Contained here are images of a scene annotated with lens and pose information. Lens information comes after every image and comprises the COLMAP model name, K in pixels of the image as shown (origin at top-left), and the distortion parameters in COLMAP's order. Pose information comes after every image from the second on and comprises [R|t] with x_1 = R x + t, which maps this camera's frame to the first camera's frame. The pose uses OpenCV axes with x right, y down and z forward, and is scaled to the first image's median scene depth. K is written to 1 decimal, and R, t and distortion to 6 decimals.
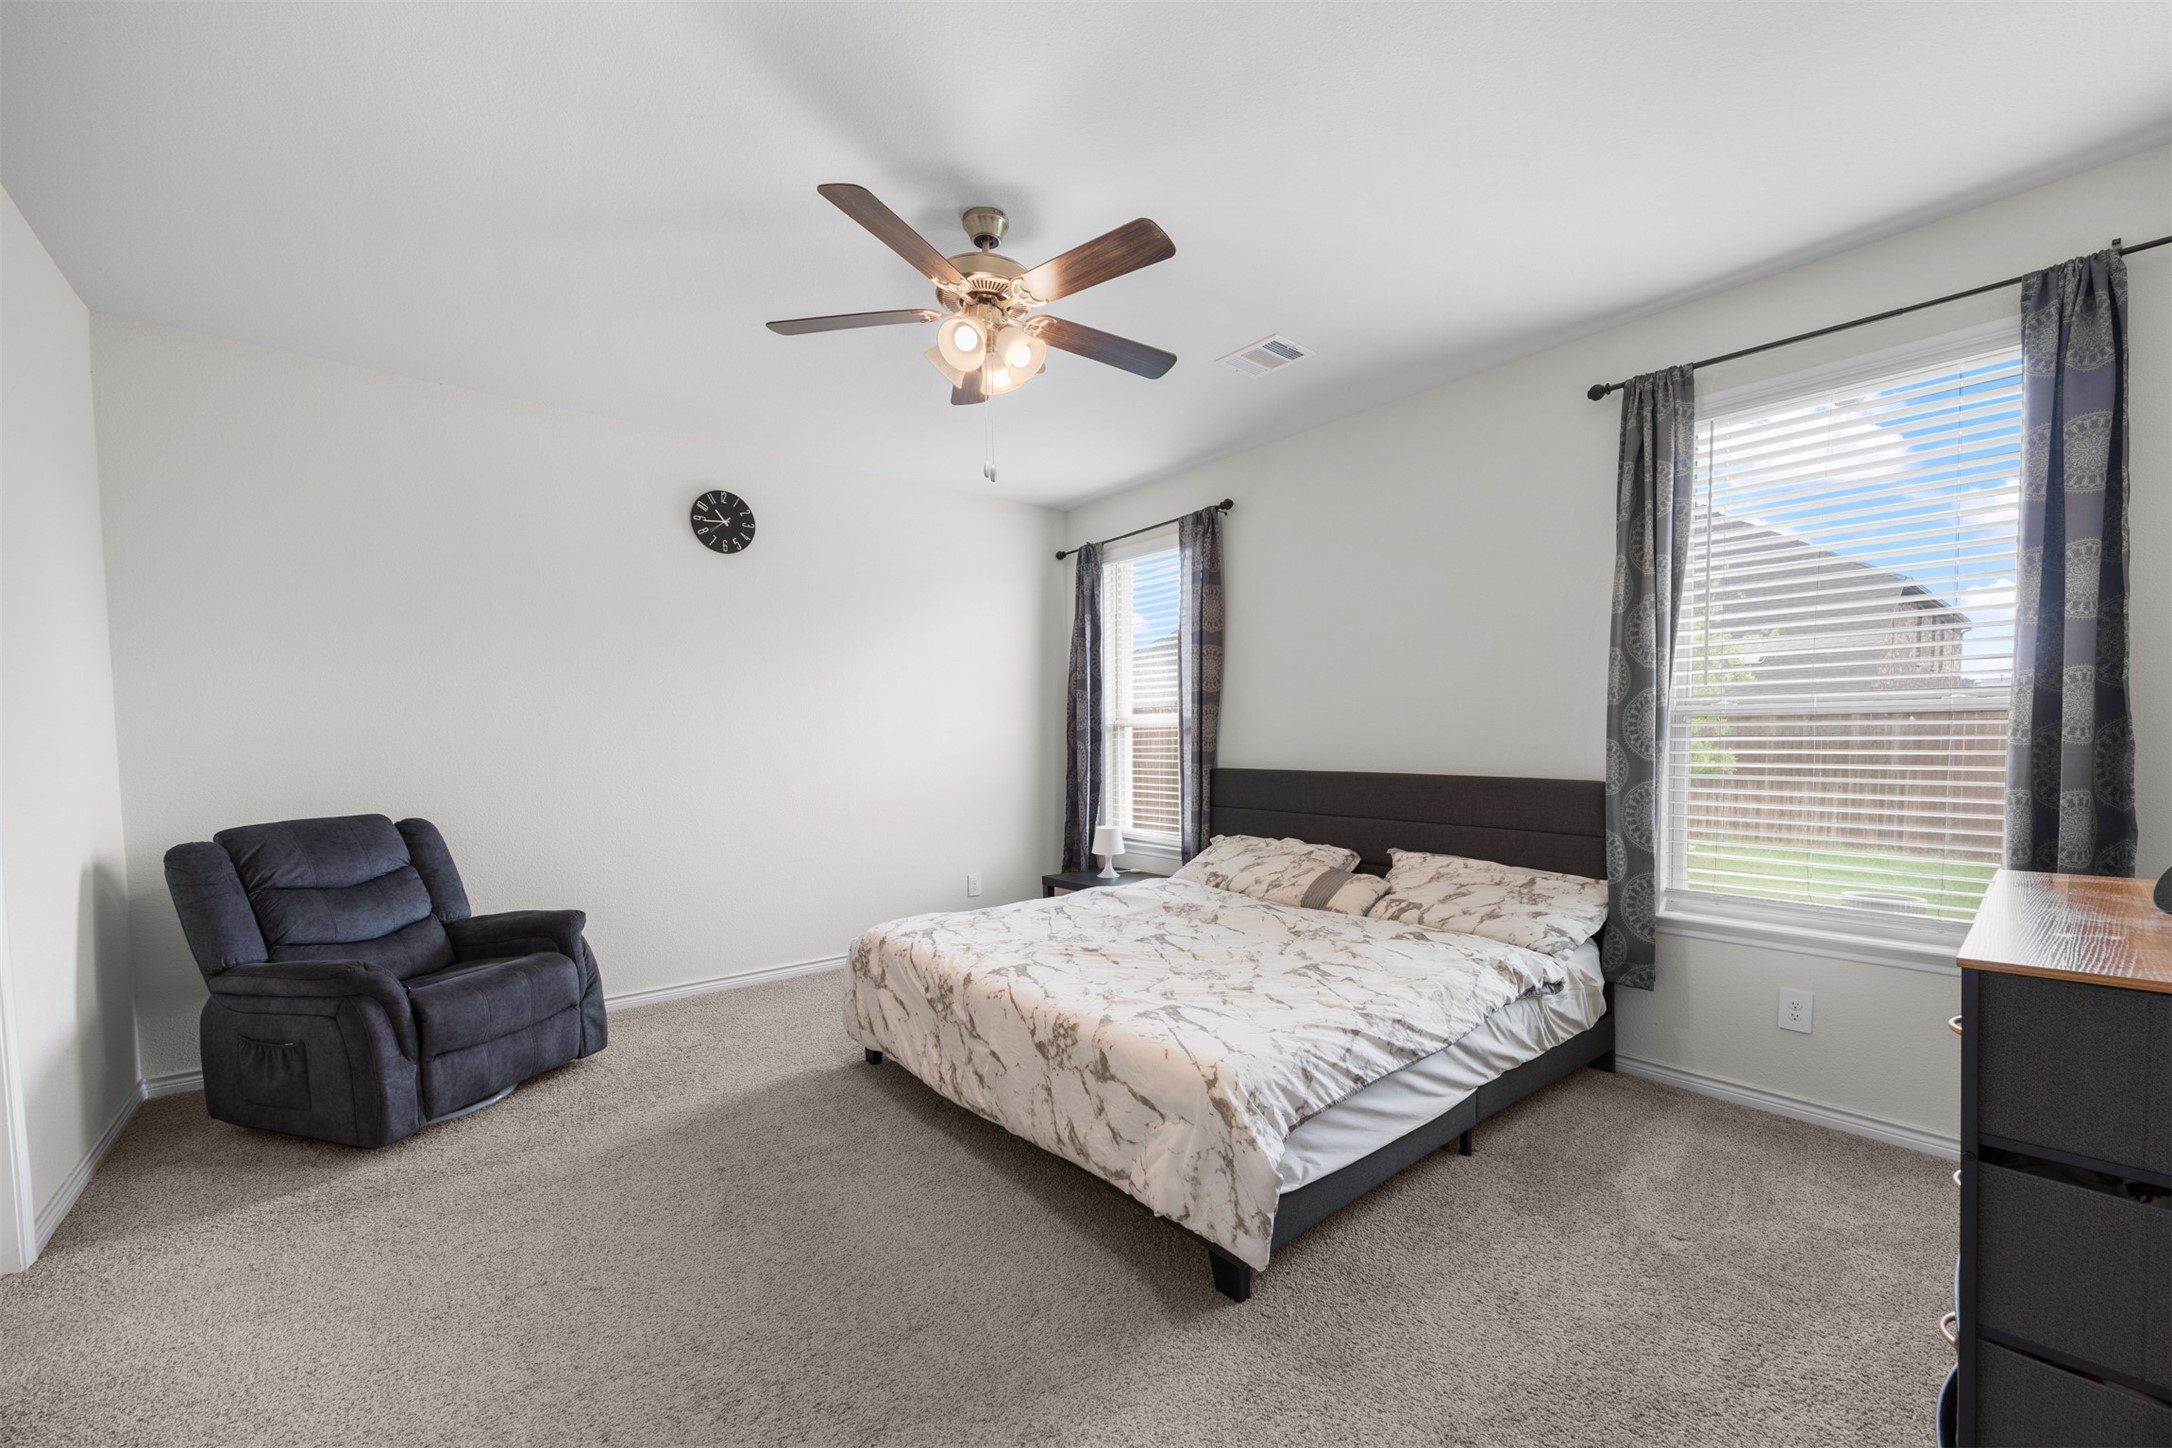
lens RADIAL K [[829.9, 0, 1098.4], [0, 829.9, 717.9], [0, 0, 1]] dist [-0.003672, -0.000414]
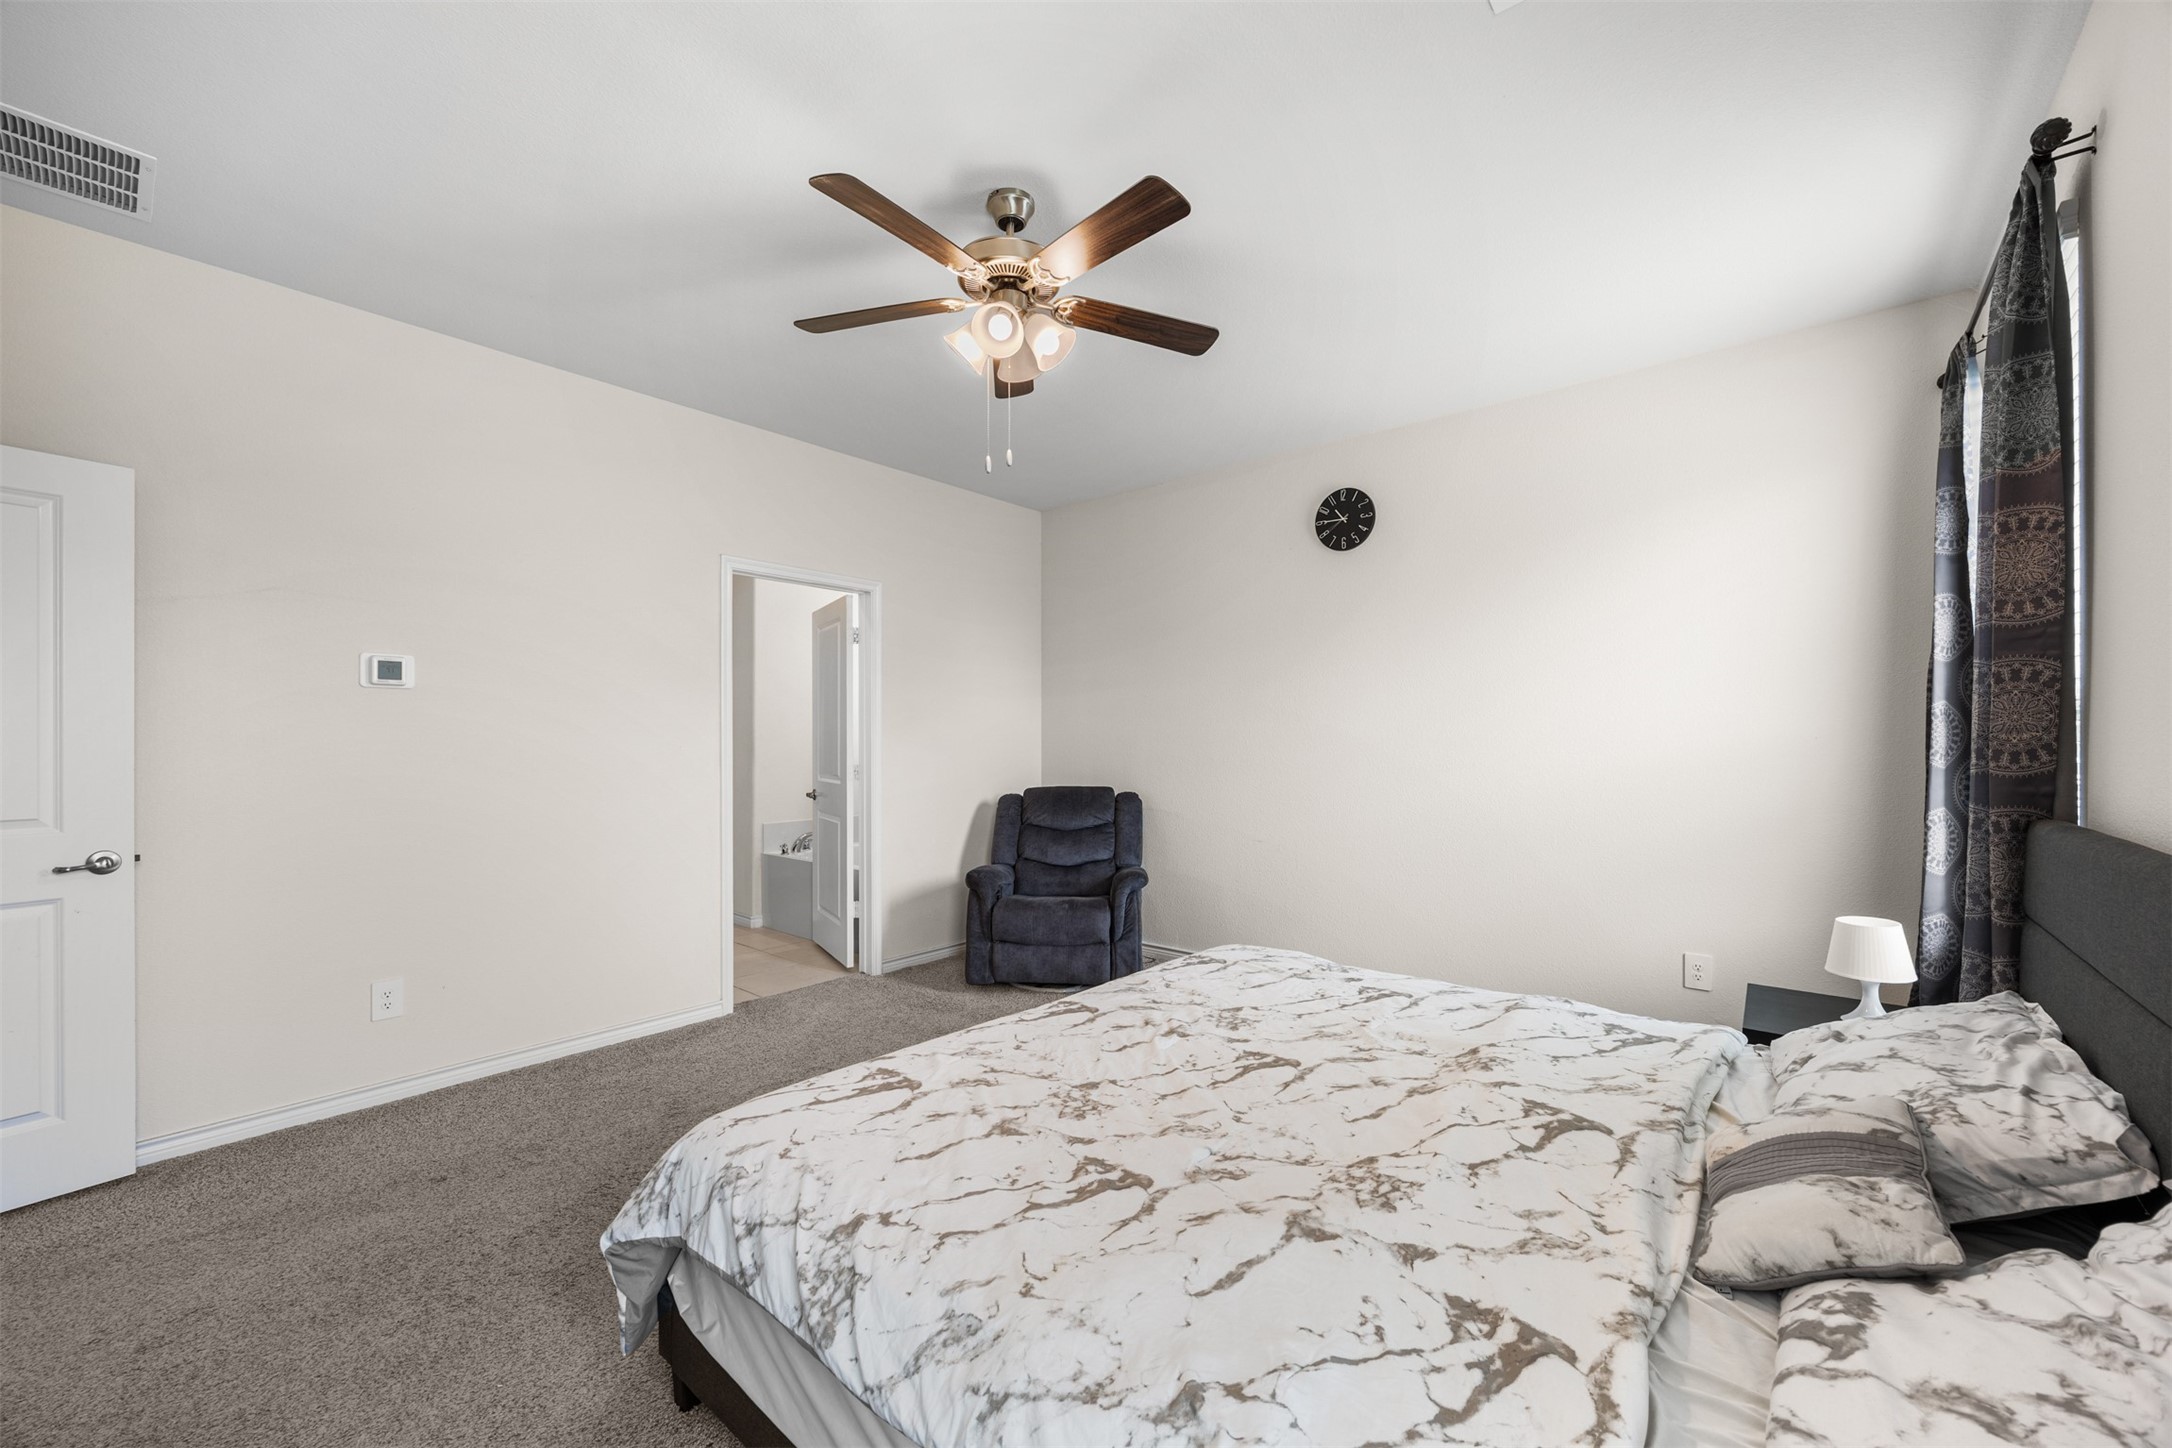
lens RADIAL K [[829.9, 0, 1098.4], [0, 829.9, 717.9], [0, 0, 1]] dist [-0.003672, -0.000414]
pose [[0.203014, -0.016836, -0.979031, 0.698986], [0.018023, 0.999747, -0.013455, 0.012019], [0.979010, -0.014913, 0.203266, 0.792896]]
